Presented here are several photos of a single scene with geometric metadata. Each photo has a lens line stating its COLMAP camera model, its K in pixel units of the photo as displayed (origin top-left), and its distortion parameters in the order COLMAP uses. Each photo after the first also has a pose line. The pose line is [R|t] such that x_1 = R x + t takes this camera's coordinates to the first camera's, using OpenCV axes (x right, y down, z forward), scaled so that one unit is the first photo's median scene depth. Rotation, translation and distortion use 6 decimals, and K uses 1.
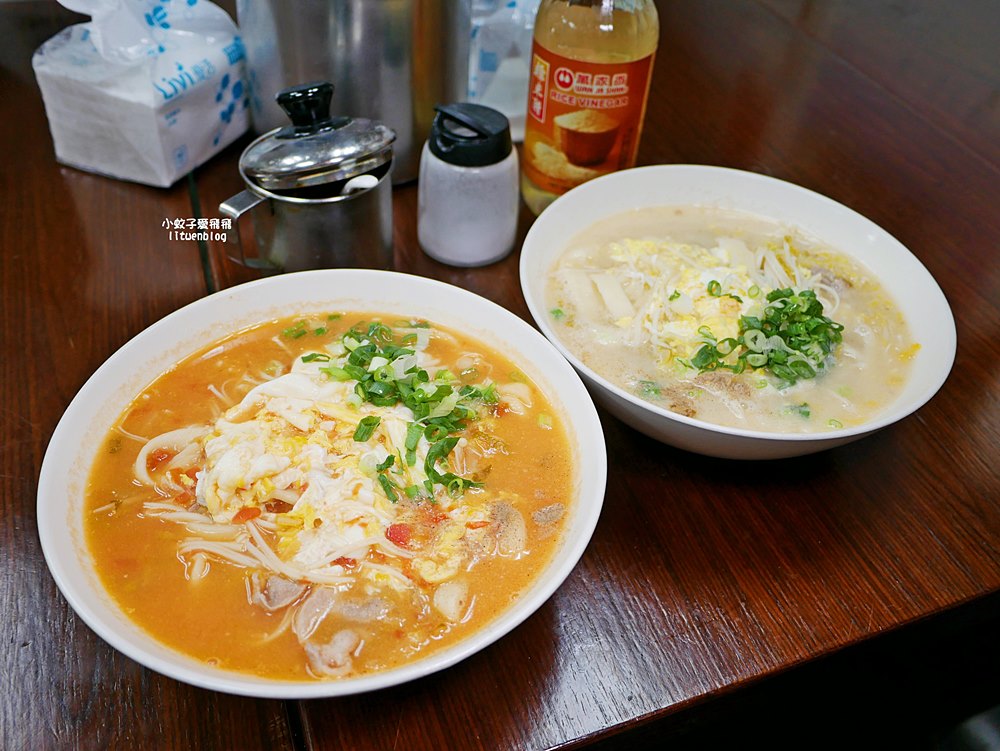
lens RADIAL K [[821.2, 0, 500.0], [0, 821.2, 375.5], [0, 0, 1]] dist [-0.061801, 0.004151]
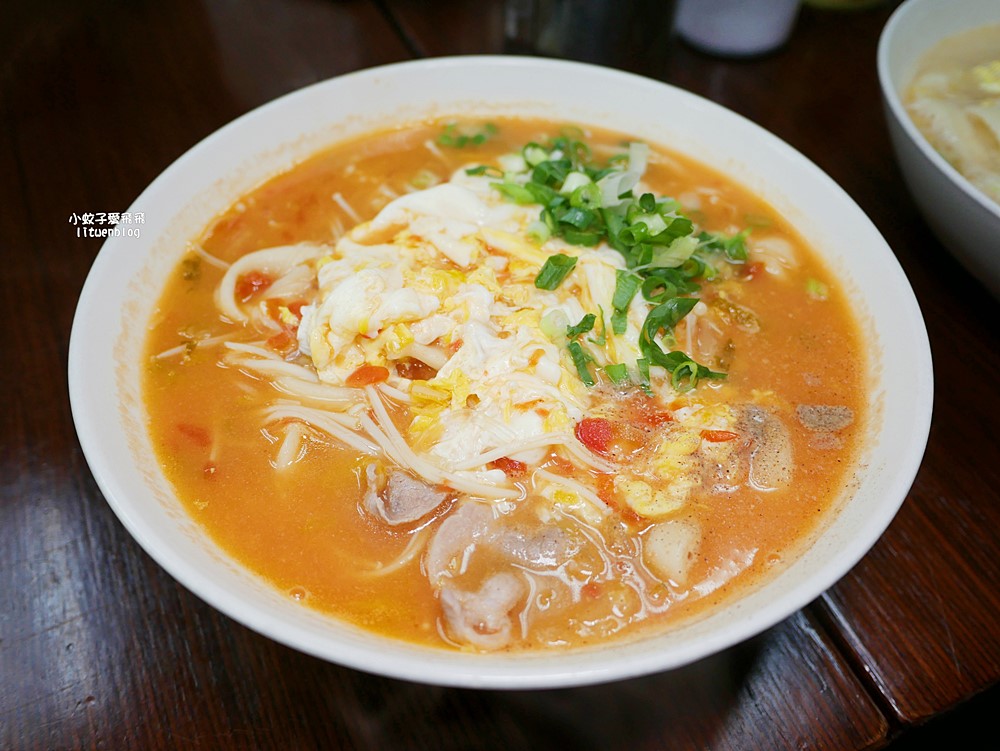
lens RADIAL K [[820.6, 0, 500.0], [0, 820.6, 375.5], [0, 0, 1]] dist [-0.137486, -0.000389]
pose [[0.982670, 0.123882, -0.137885, -0.109897], [-0.108900, 0.987794, 0.111375, 0.082209], [0.150000, -0.094429, 0.984166, 0.350770]]
